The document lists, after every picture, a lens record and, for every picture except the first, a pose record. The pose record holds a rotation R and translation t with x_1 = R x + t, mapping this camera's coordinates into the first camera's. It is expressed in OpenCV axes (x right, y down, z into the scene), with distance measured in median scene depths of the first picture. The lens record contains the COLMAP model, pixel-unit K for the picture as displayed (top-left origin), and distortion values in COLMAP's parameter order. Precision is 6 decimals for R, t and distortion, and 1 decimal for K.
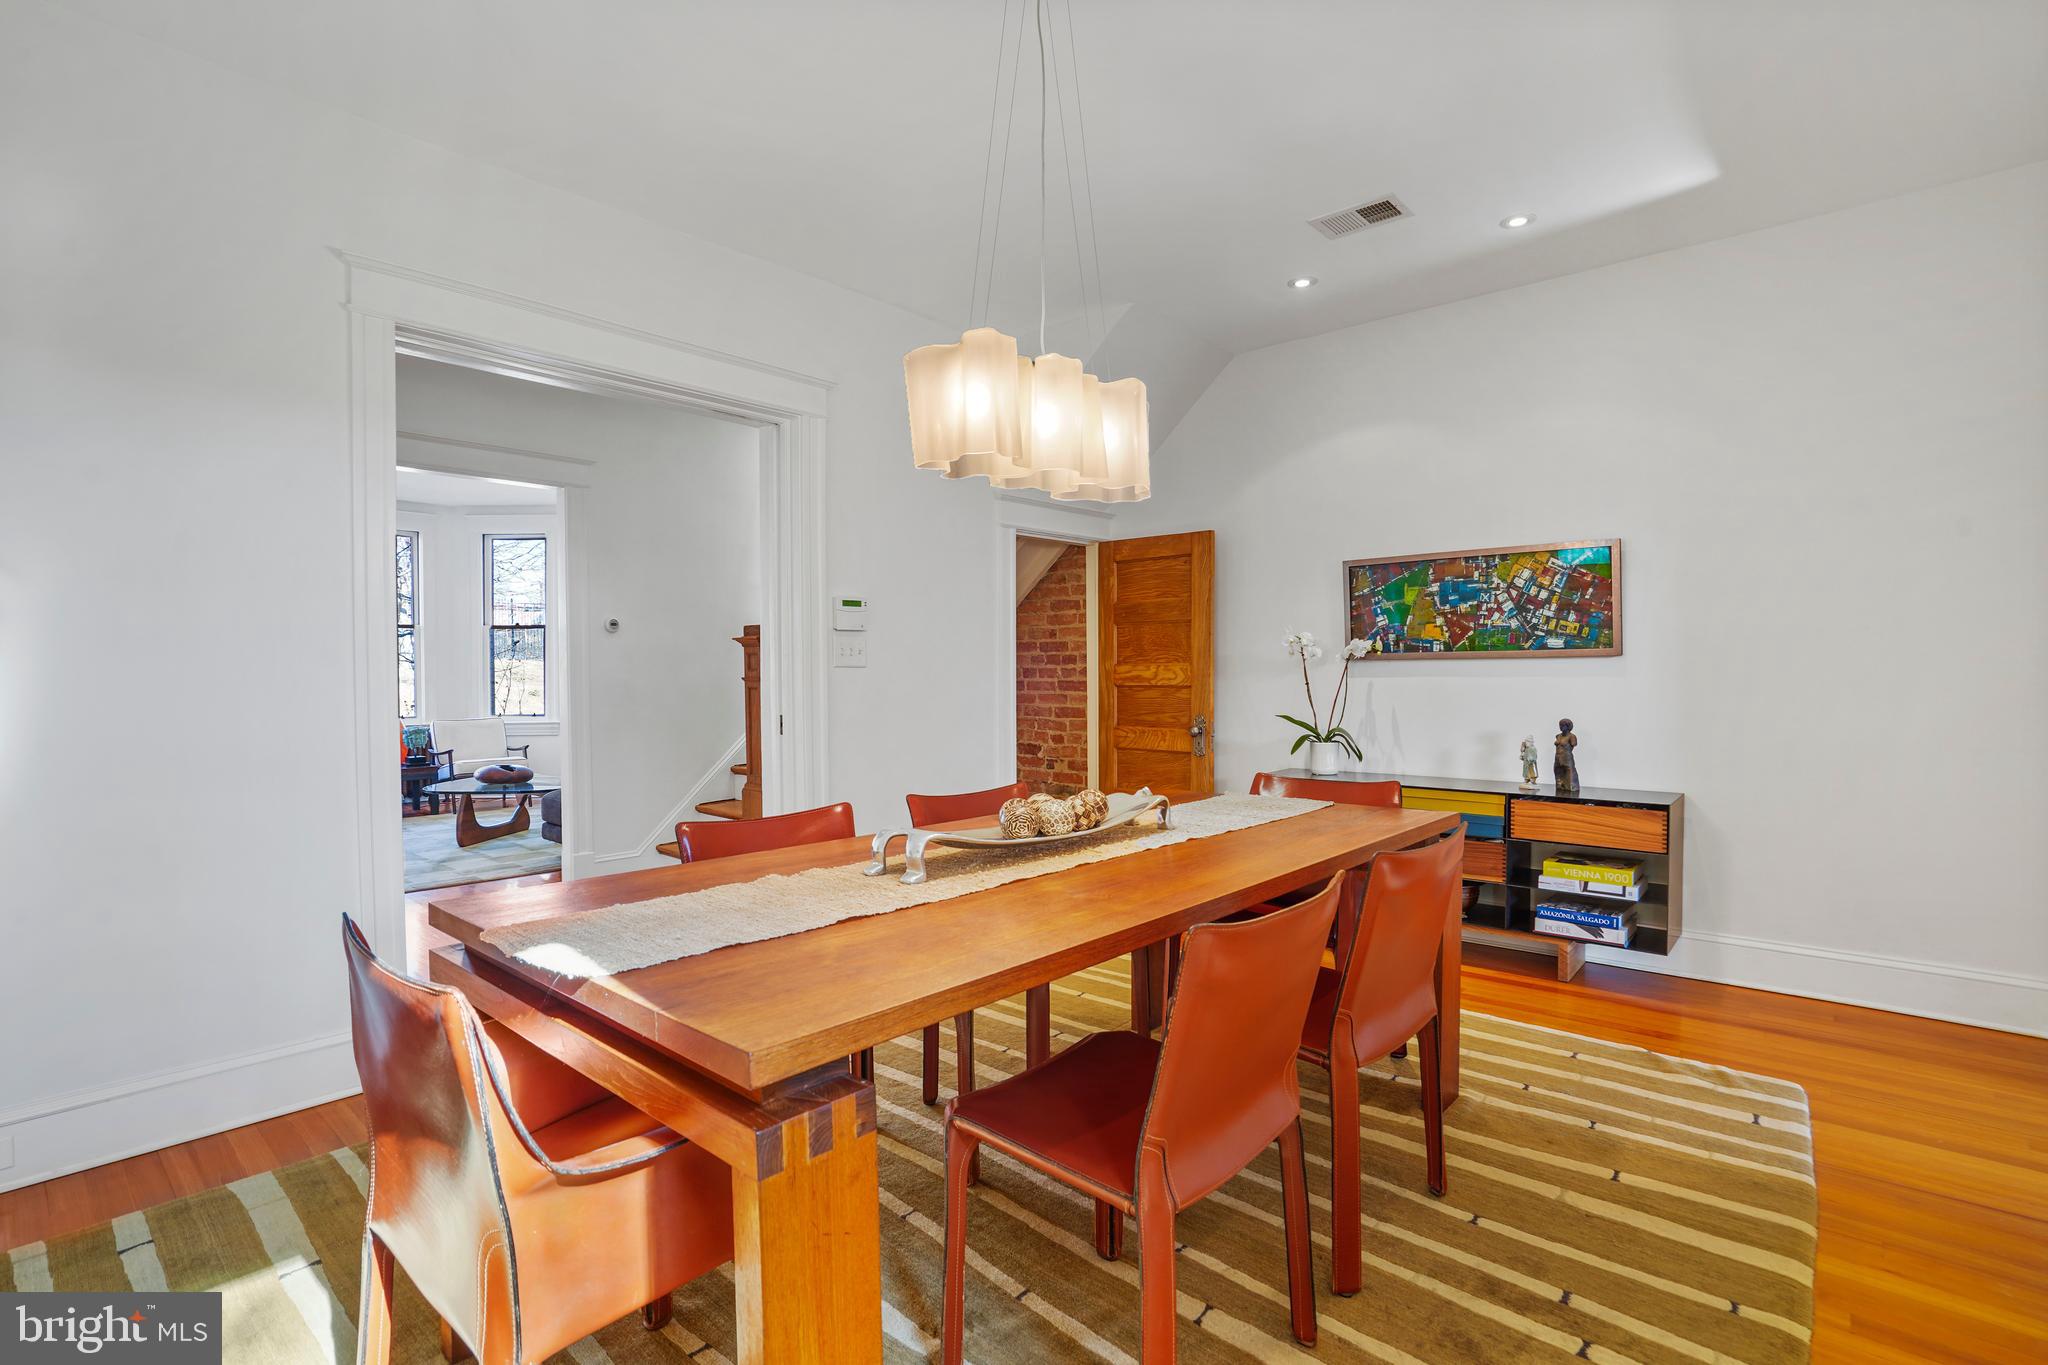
lens RADIAL K [[963.8, 0, 1019.3], [0, 963.8, 685.3], [0, 0, 1]] dist [-0.035410, 0.010602]
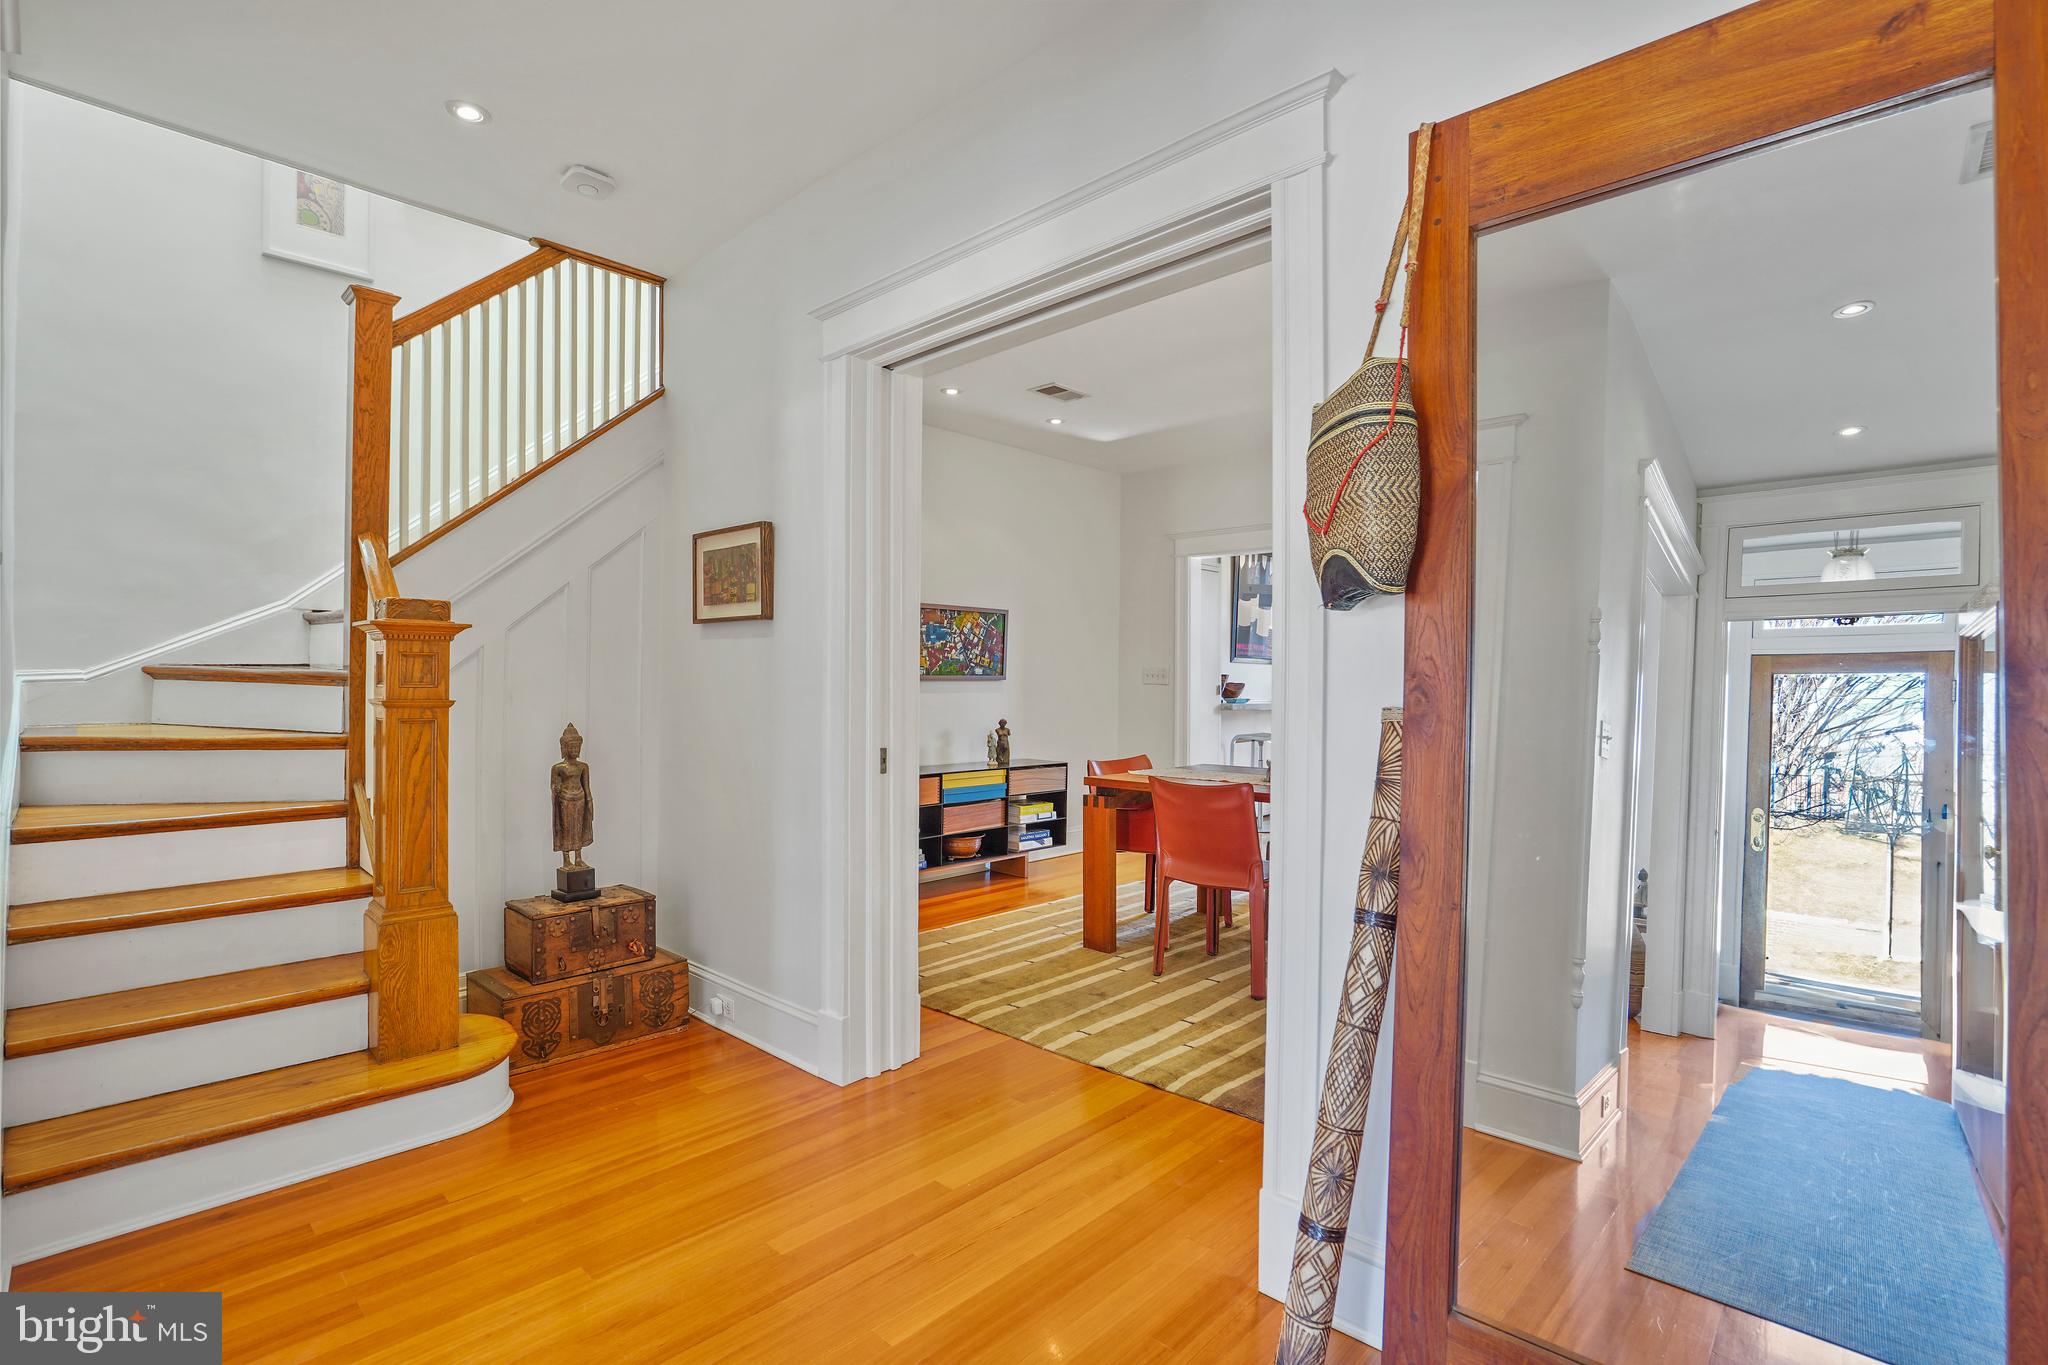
lens RADIAL K [[963.8, 0, 1009.6], [0, 963.8, 687.5], [0, 0, 1]] dist [-0.035410, 0.010602]
pose [[0.053266, 0.001410, 0.998579, -0.957447], [0.010429, 0.999944, -0.001968, -0.013430], [-0.998526, 0.010519, 0.053249, 0.818408]]
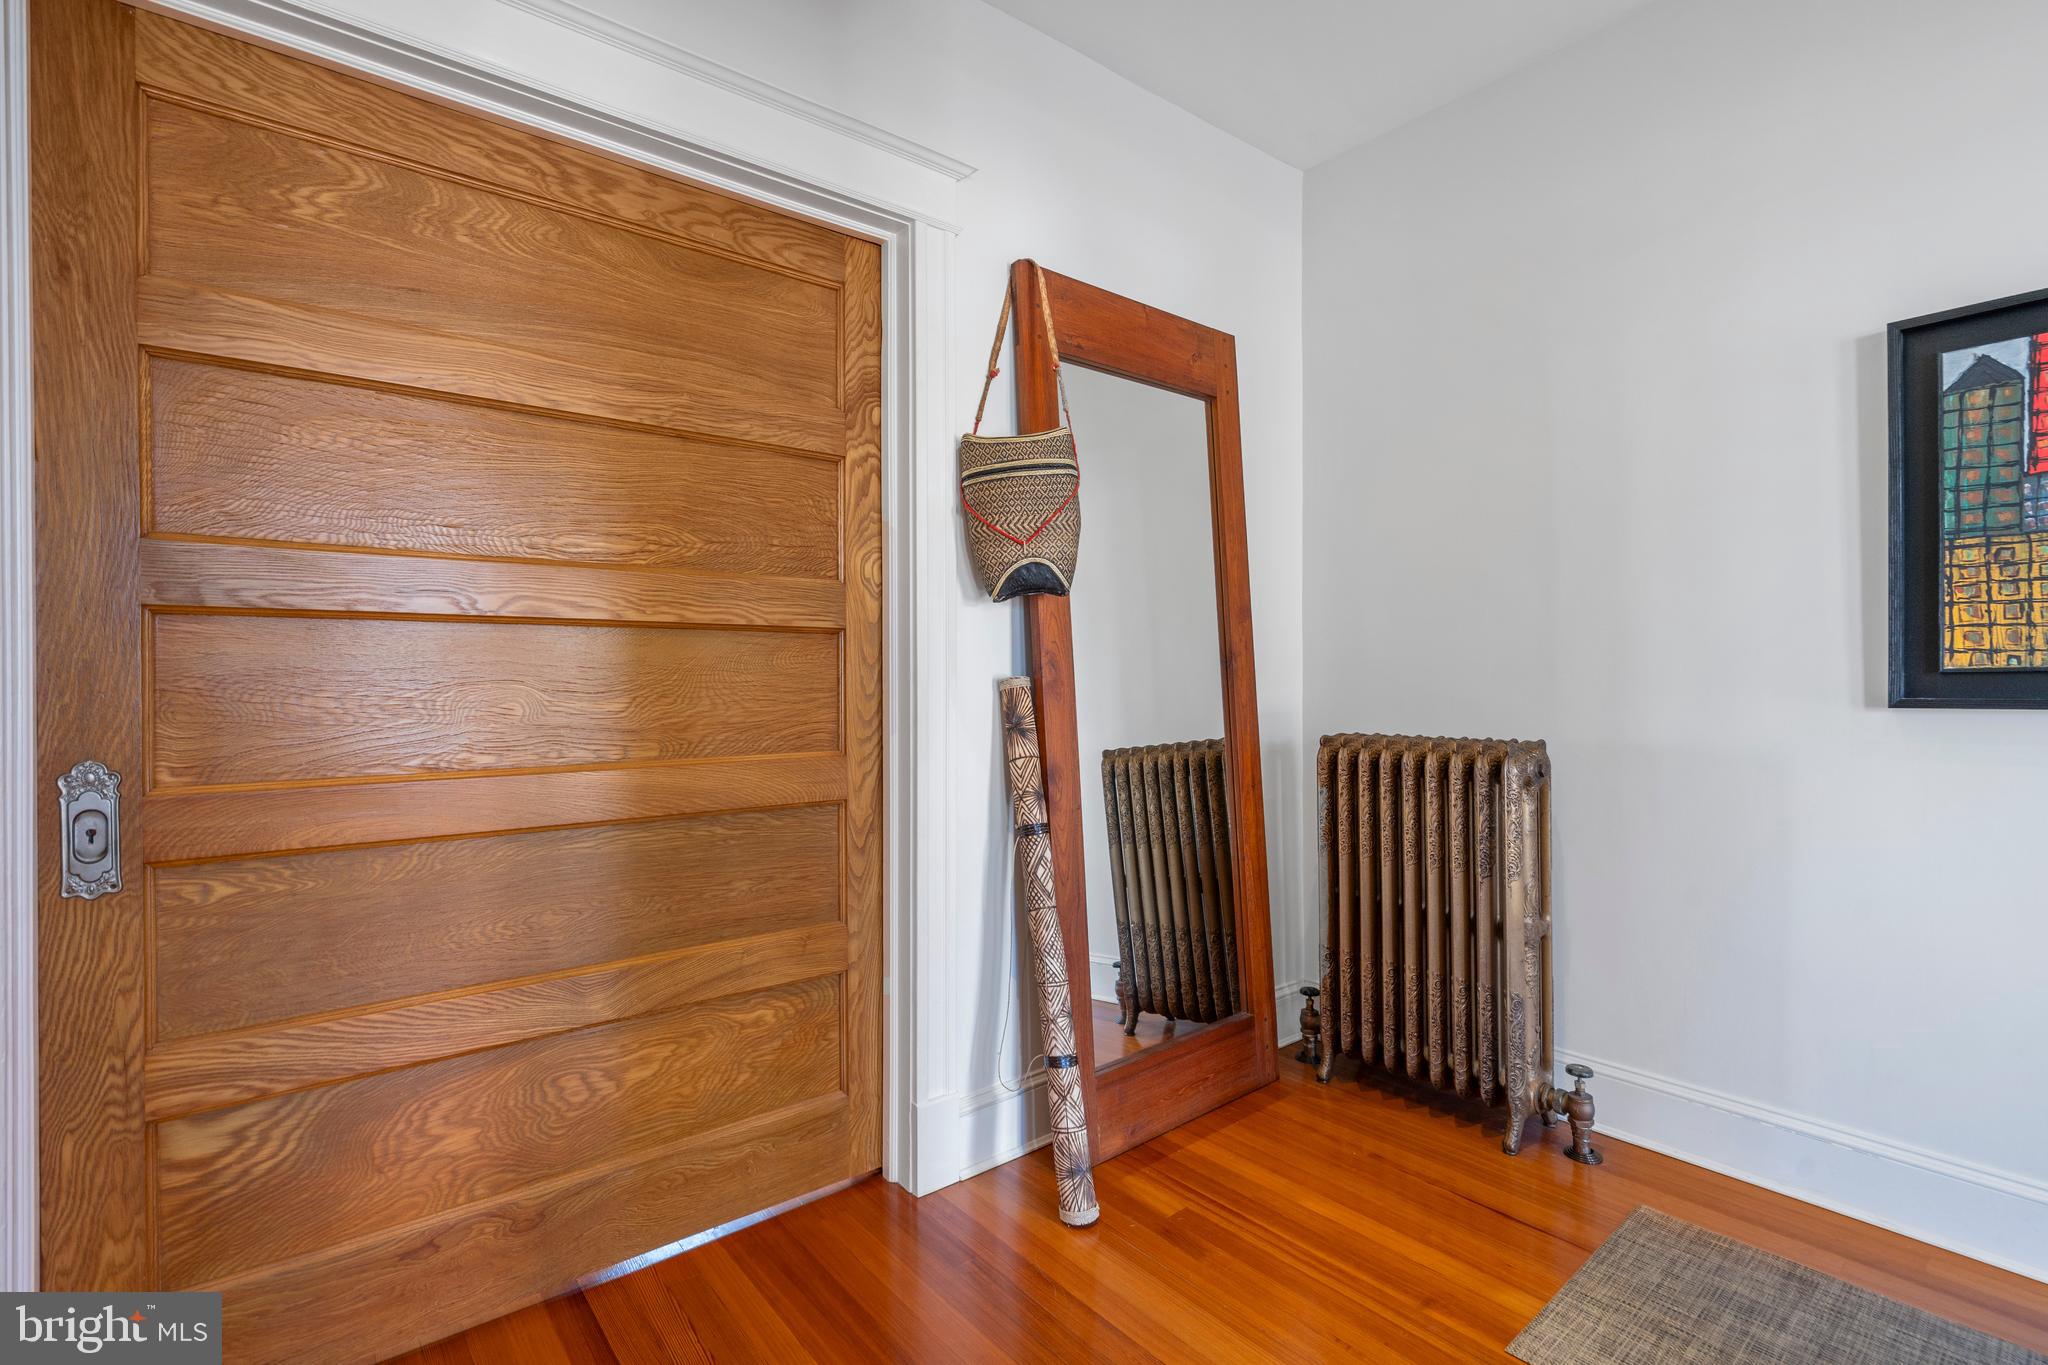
lens RADIAL K [[963.8, 0, 1042.4], [0, 963.8, 664.5], [0, 0, 1]] dist [-0.035410, 0.010602]
pose [[-0.990306, -0.000736, 0.138900, -0.735351], [0.000208, 0.999977, 0.006784, -0.014053], [-0.138901, 0.006747, -0.990283, 1.100367]]
